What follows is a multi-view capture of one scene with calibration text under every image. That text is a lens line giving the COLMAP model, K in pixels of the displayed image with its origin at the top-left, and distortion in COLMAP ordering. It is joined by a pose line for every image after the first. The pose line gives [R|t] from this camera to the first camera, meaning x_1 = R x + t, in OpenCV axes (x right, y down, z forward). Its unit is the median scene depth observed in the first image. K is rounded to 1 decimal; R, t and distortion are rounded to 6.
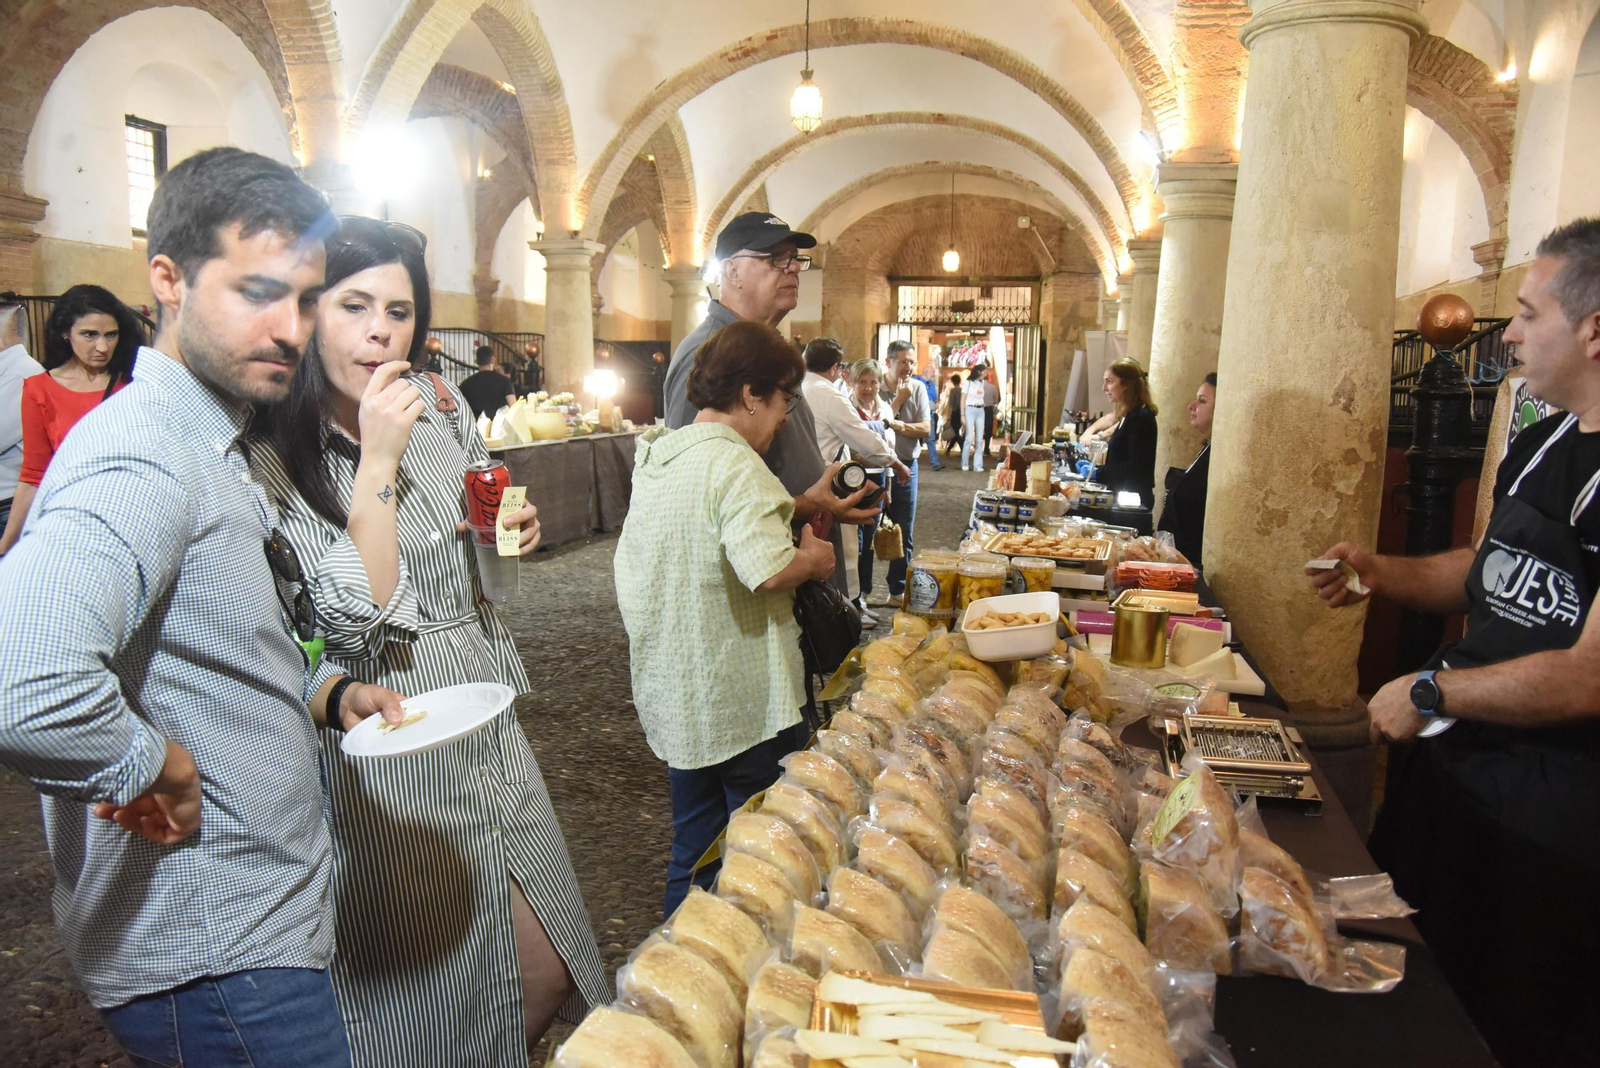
lens RADIAL K [[1261.8, 0, 794.5], [0, 1261.8, 542.7], [0, 0, 1]] dist [-0.155087, 0.158937]
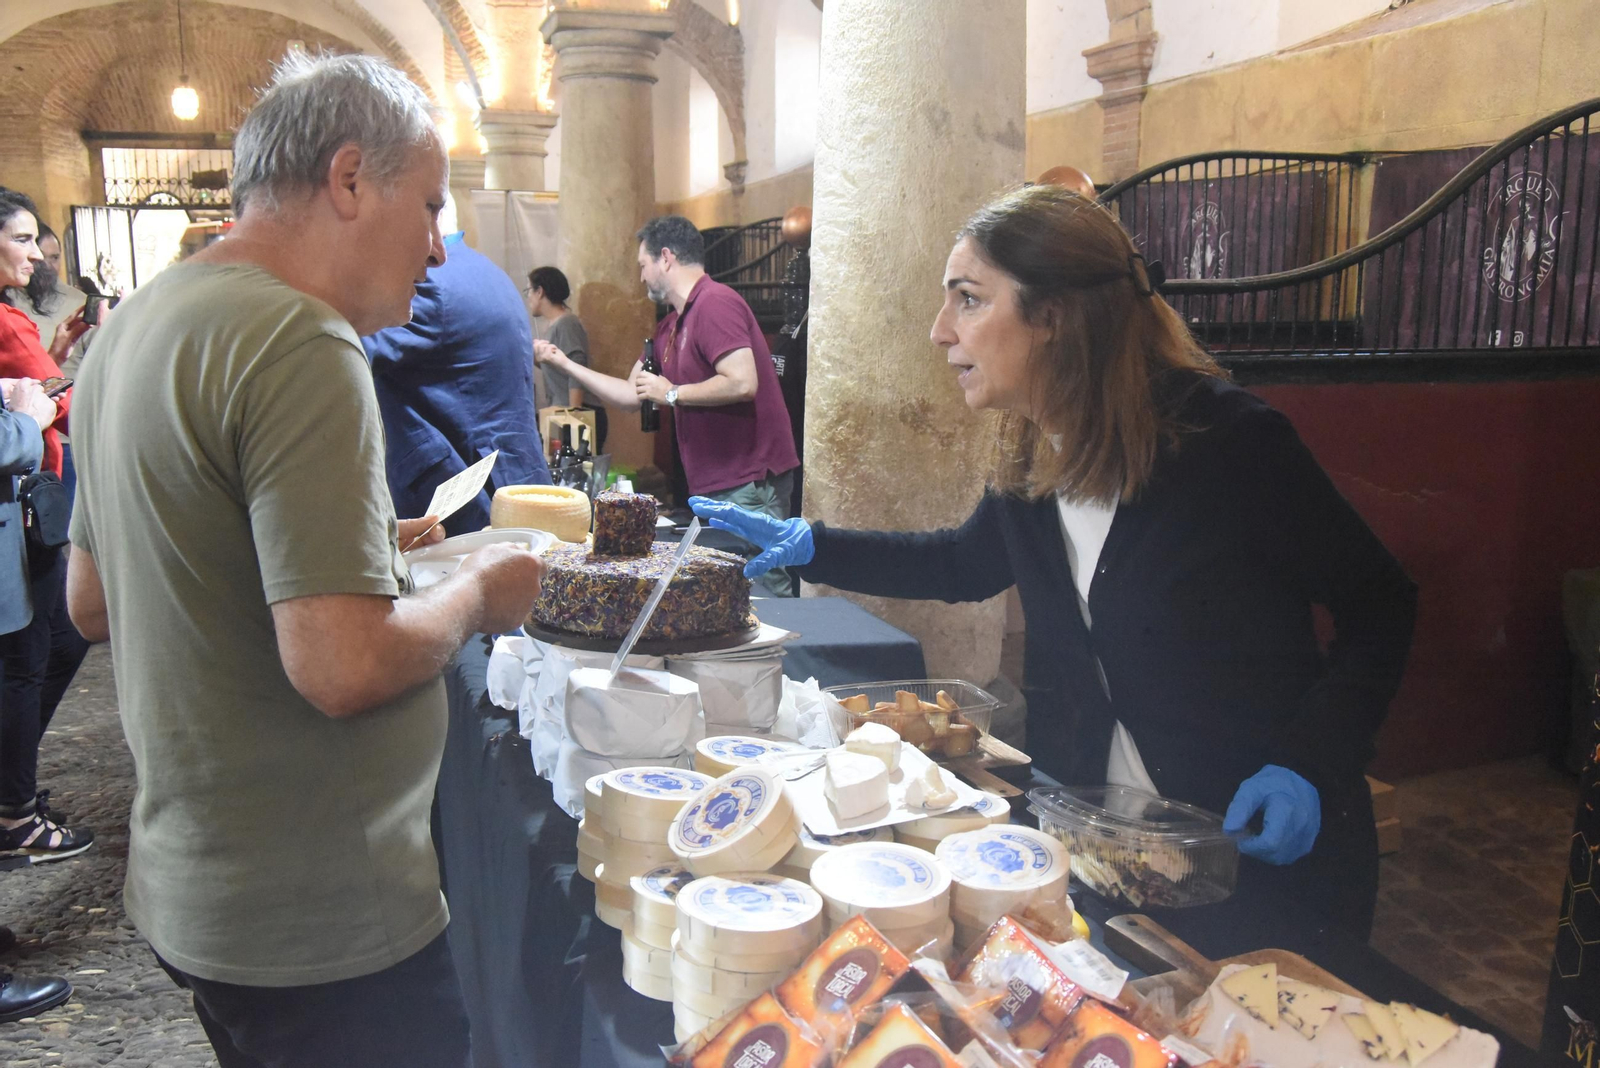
lens RADIAL K [[1427.6, 0, 807.8], [0, 1427.6, 545.6], [0, 0, 1]] dist [-0.125444, 0.134871]
pose [[0.862228, -0.112038, 0.493974, 0.021881], [0.084781, 0.993395, 0.077325, -0.027462], [-0.499375, -0.024792, 0.866031, 0.207990]]
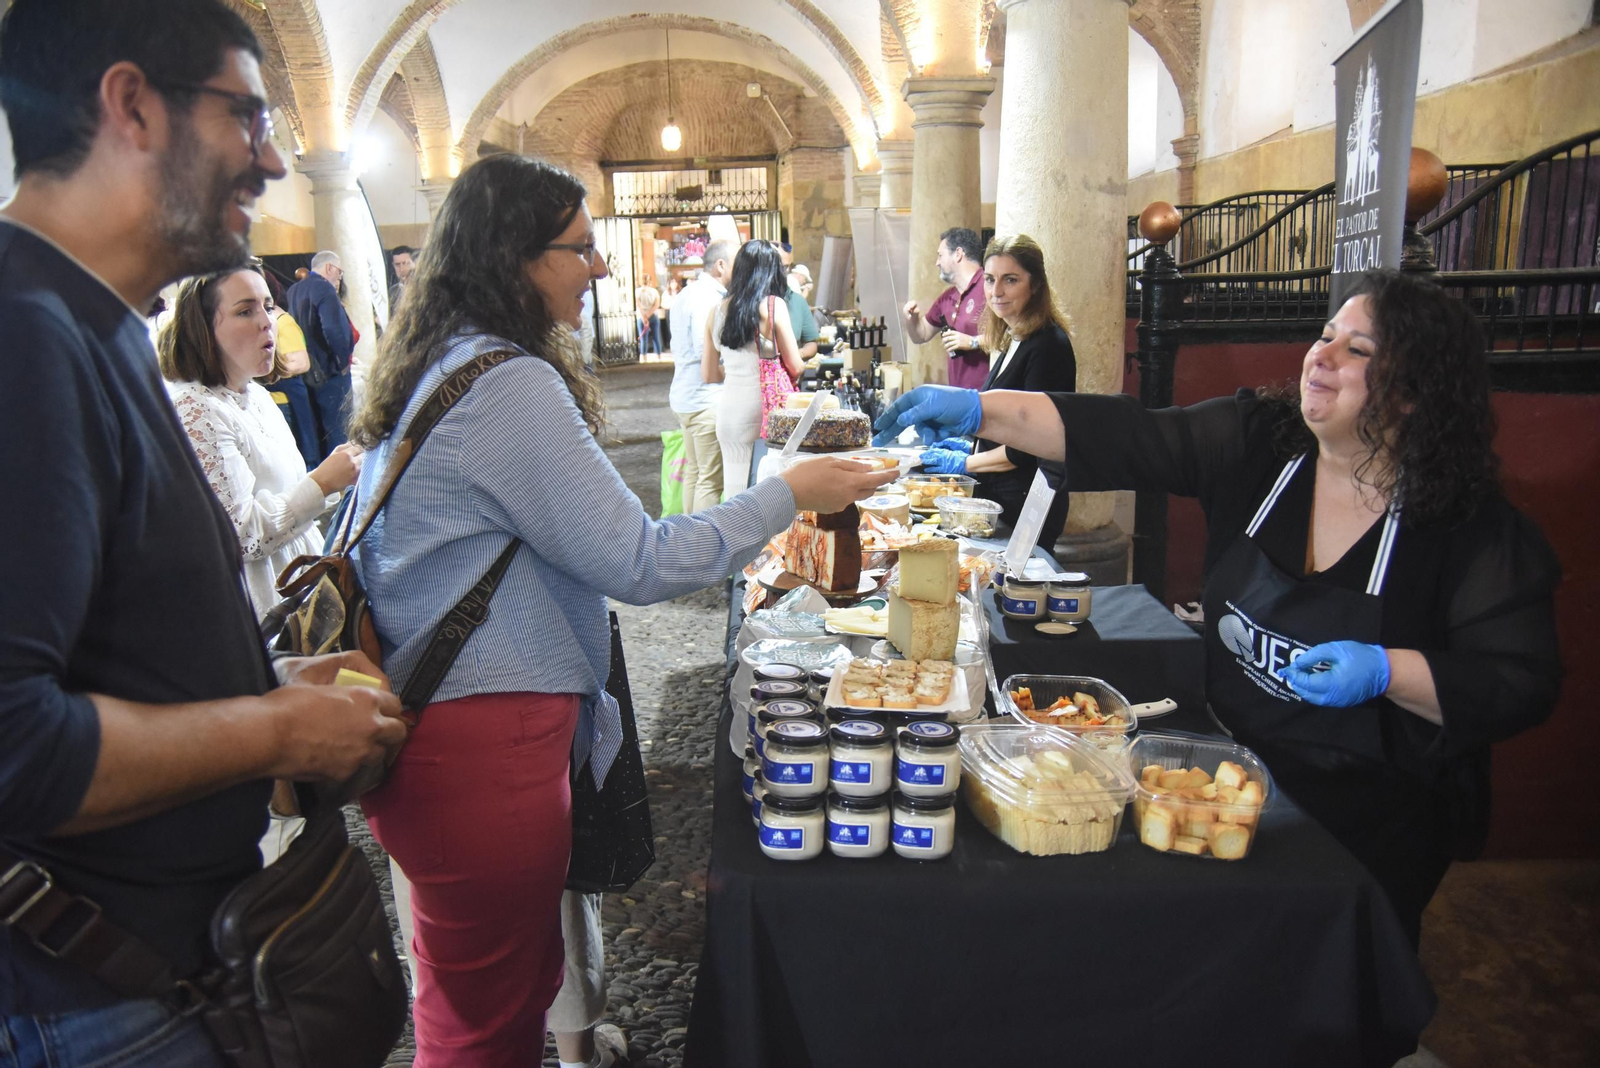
lens RADIAL K [[1261.8, 0, 794.5], [0, 1261.8, 542.7], [0, 0, 1]] dist [-0.155087, 0.158937]
pose [[0.977254, -0.086860, 0.193466, 0.019665], [0.071231, 0.993717, 0.086334, -0.019873], [-0.199750, -0.070590, 0.977301, 0.138406]]
